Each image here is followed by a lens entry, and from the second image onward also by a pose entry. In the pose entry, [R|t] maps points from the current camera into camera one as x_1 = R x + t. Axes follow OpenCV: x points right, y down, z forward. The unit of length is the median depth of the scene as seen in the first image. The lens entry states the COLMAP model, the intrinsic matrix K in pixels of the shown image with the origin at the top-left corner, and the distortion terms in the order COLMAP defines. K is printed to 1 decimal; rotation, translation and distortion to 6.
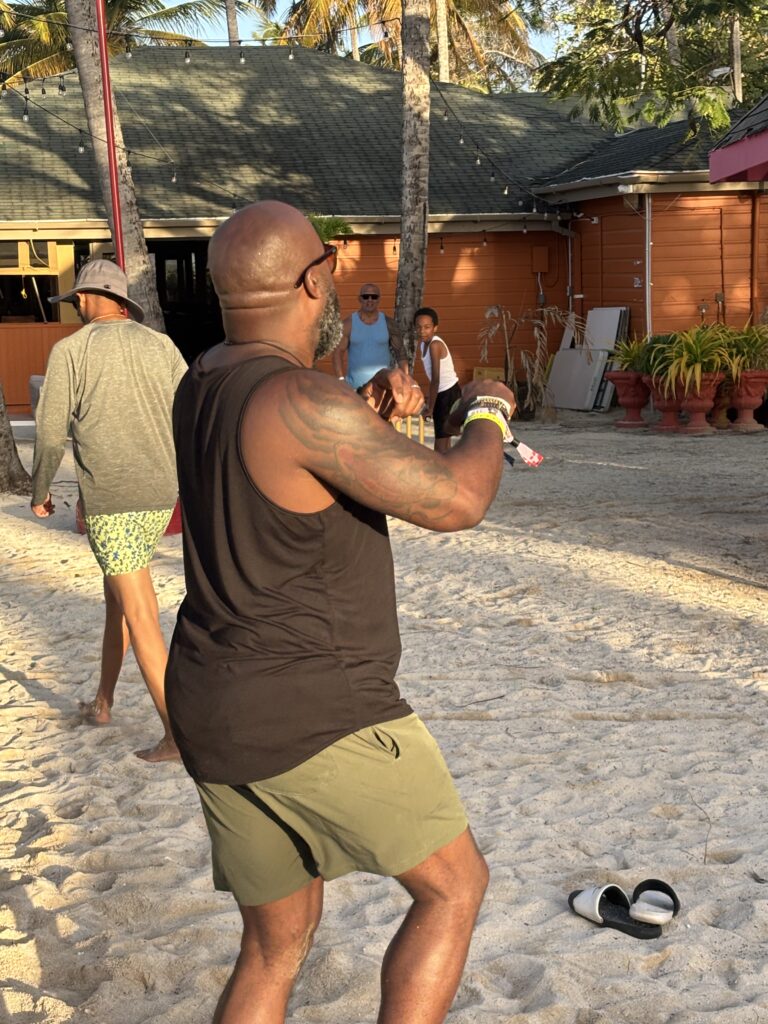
lens RADIAL K [[1985.1, 0, 384.4], [0, 1985.1, 511.4], [0, 0, 1]] dist [0.141878, 0.000000]
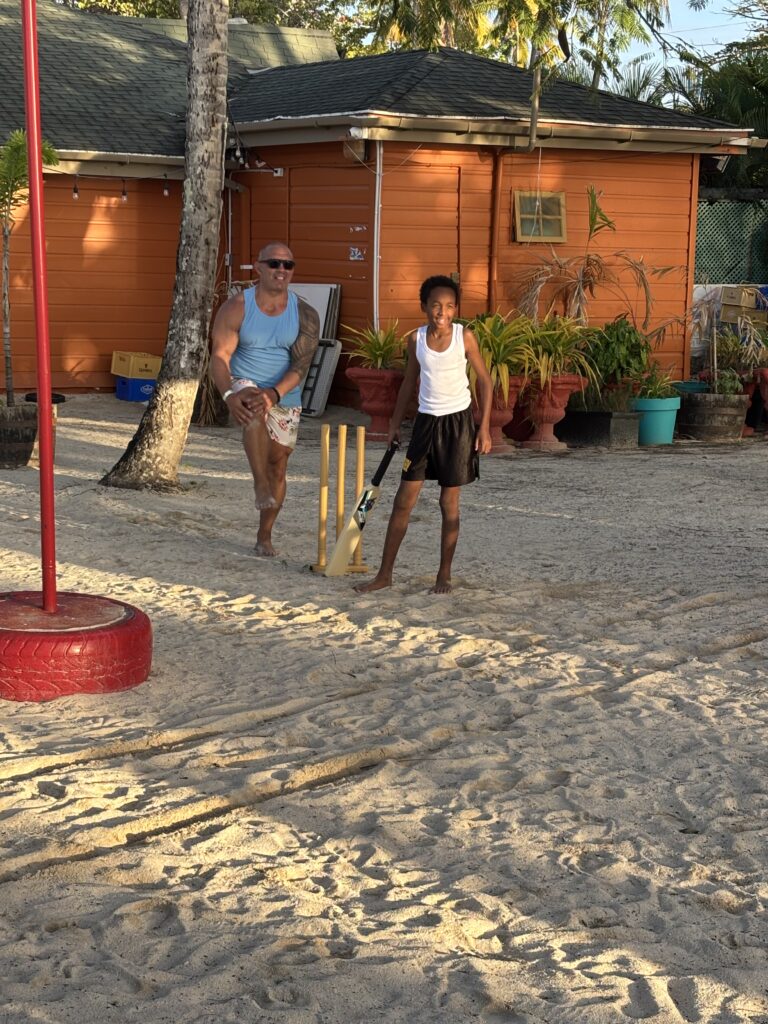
lens RADIAL K [[1985.1, 0, 383.0], [0, 1985.1, 514.1], [0, 0, 1]] dist [0.141878, 0.000000]
pose [[0.948592, 0.006671, 0.316430, -0.115317], [-0.011562, 0.999841, 0.013582, -0.023189], [-0.316289, -0.016542, 0.948519, 0.253401]]
